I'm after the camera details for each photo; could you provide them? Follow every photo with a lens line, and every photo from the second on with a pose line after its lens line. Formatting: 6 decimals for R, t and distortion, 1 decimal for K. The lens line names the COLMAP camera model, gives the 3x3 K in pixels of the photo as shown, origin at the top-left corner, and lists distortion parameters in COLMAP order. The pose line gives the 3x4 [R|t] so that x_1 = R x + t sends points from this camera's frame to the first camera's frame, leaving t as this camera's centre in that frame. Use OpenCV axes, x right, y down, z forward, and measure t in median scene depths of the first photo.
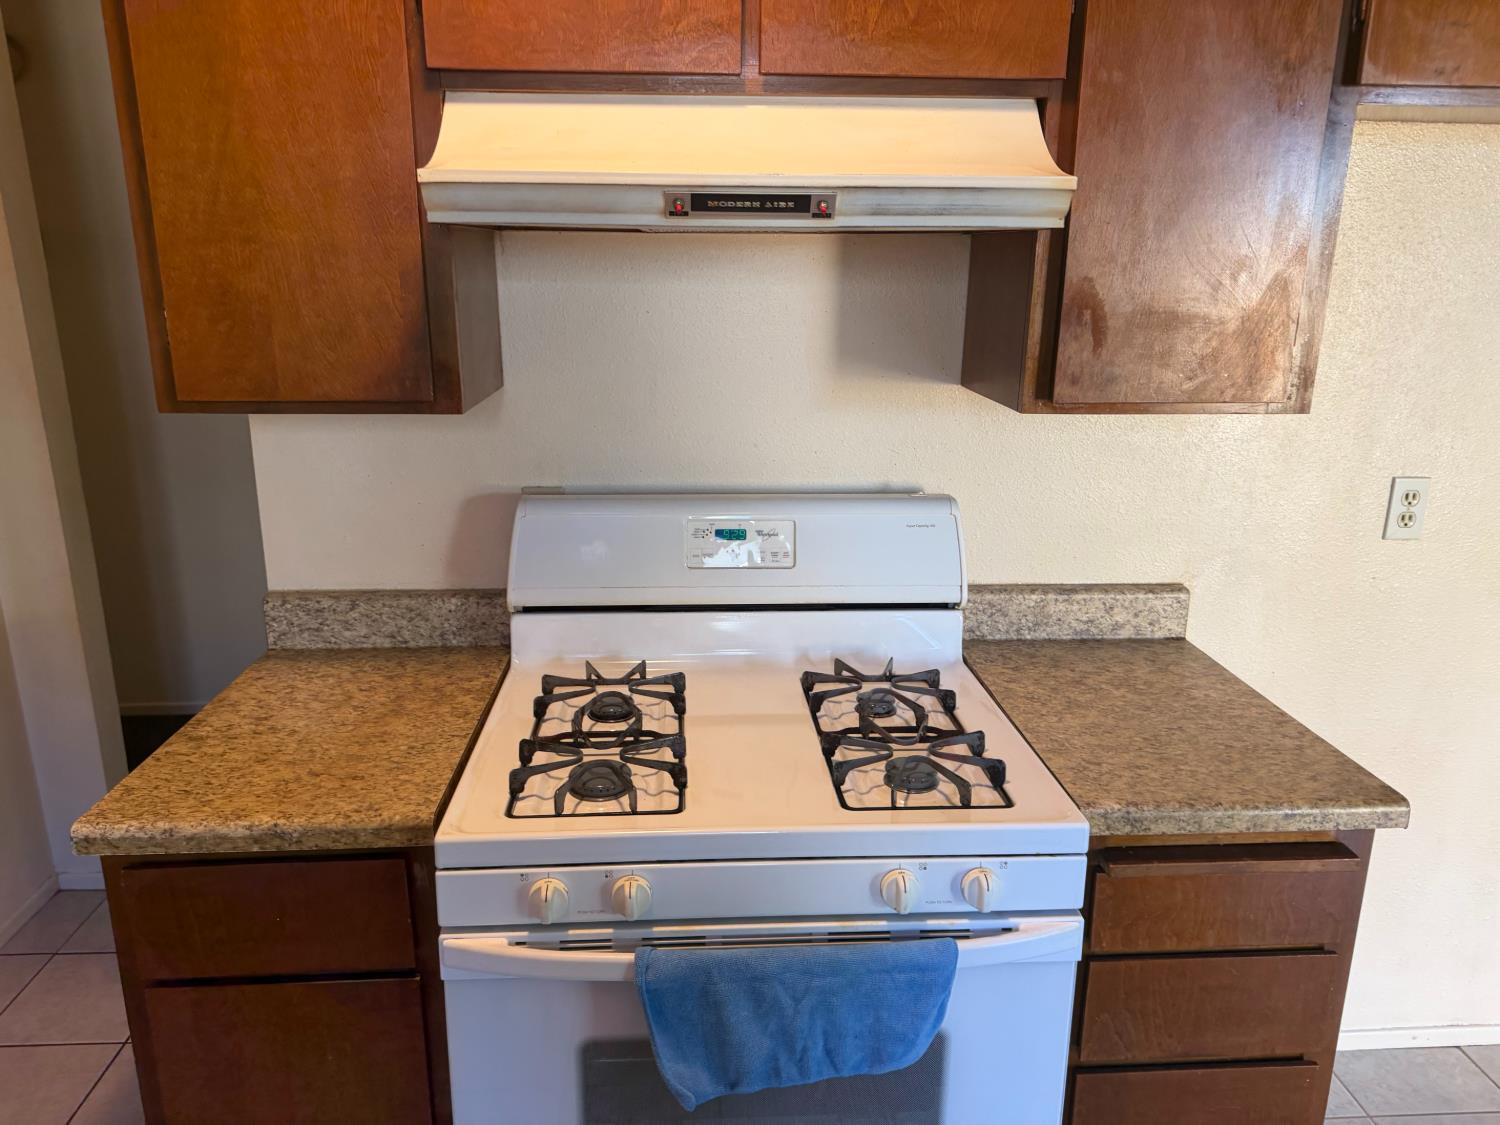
lens RADIAL K [[1046.1, 0, 744.4], [0, 1046.1, 561.0], [0, 0, 1]] dist [0.009518, -0.014801]
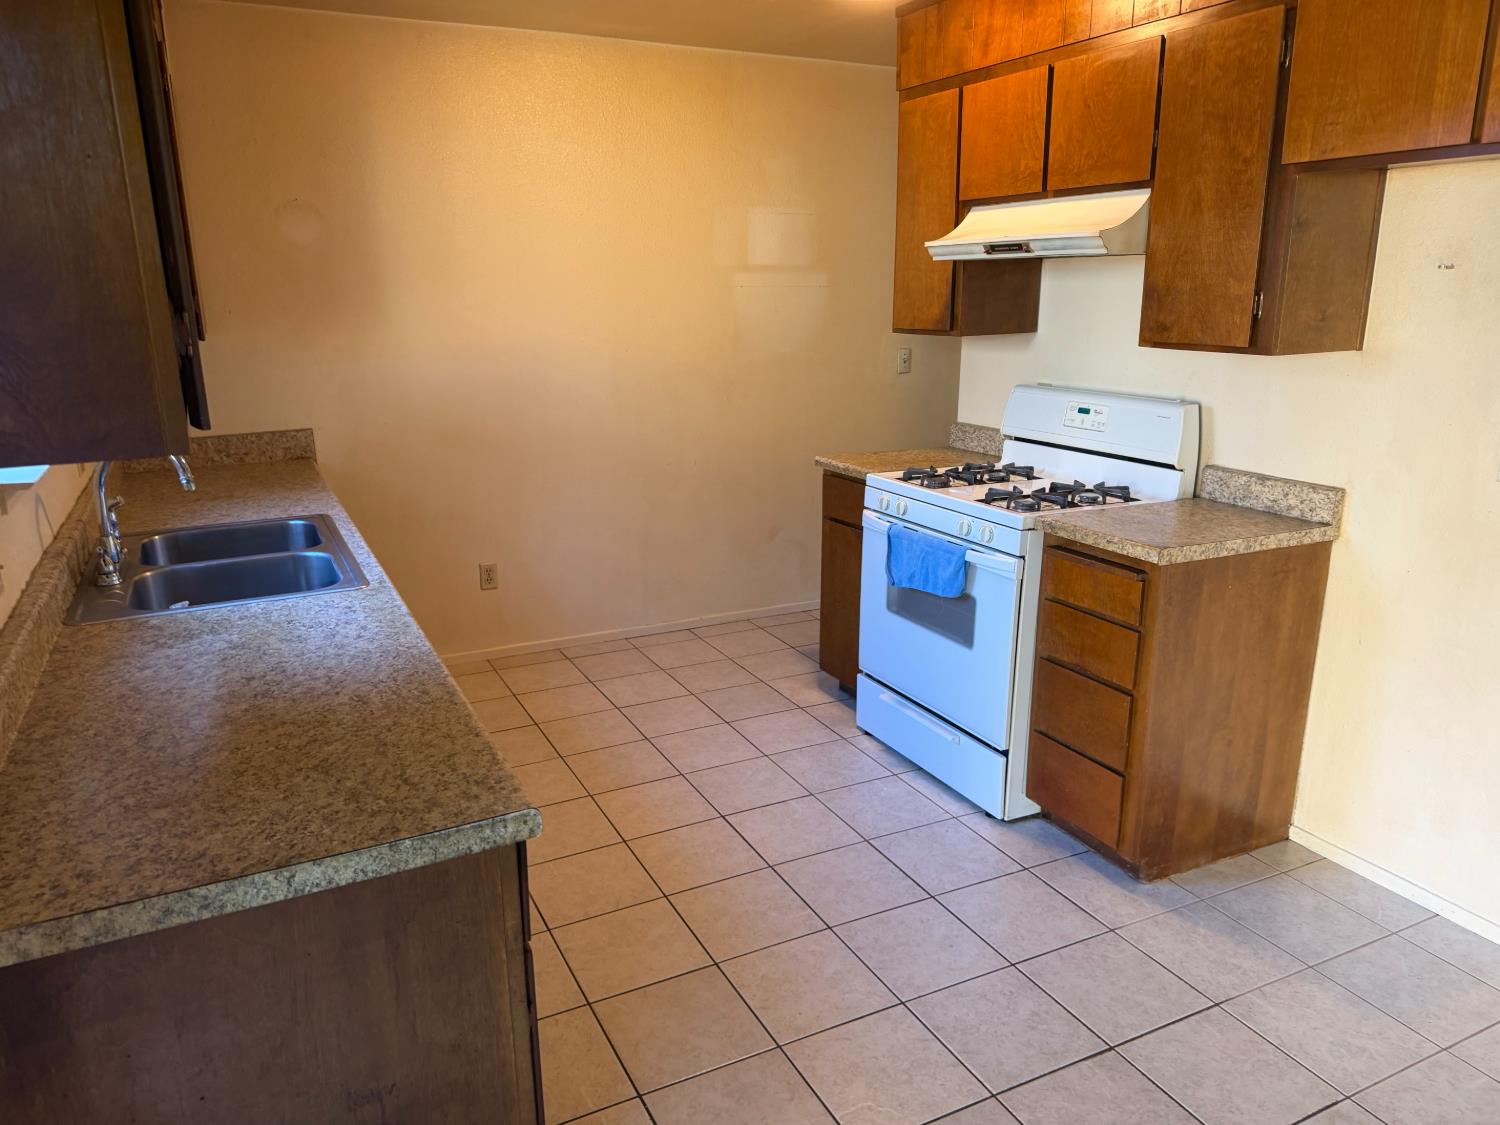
lens RADIAL K [[1046.1, 0, 742.8], [0, 1046.1, 567.1], [0, 0, 1]] dist [0.009518, -0.014801]
pose [[0.409275, 0.230126, -0.882913, 1.419775], [-0.238326, 0.961040, 0.140013, 0.124103], [0.880735, 0.153117, 0.448175, -0.363587]]
